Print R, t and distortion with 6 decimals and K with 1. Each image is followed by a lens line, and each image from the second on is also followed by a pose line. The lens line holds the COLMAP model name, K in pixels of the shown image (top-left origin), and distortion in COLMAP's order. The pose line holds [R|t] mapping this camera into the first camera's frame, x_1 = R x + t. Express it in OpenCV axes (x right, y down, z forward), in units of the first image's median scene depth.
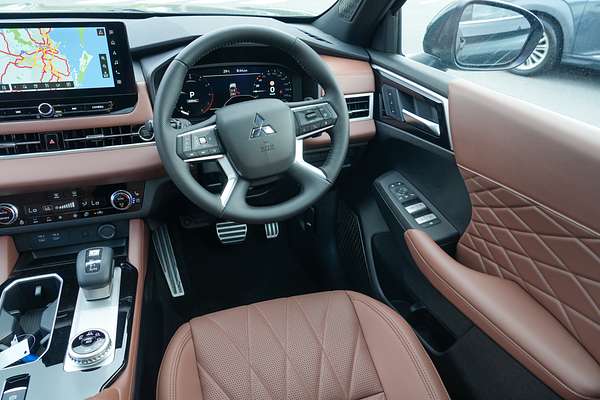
lens RADIAL K [[446.9, 0, 300.0], [0, 446.9, 200.0], [0, 0, 1]] dist [-0.002243, 0.005614]
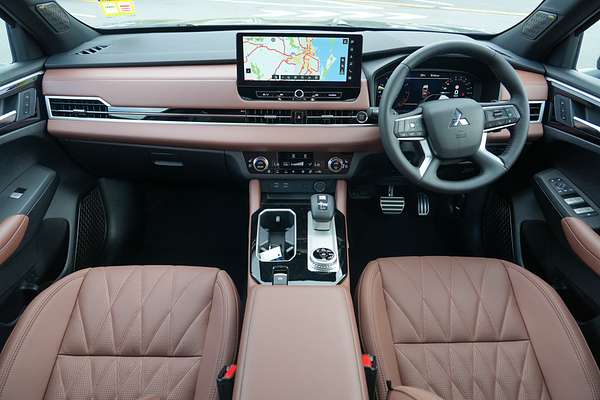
lens RADIAL K [[399.1, 0, 300.0], [0, 399.1, 200.0], [0, 0, 1]] dist [-0.022220, 0.005469]
pose [[0.957076, 0.136487, -0.255690, -0.188967], [-0.131832, 0.990642, 0.035340, 0.083861], [0.258120, -0.000115, 0.966113, -0.220961]]
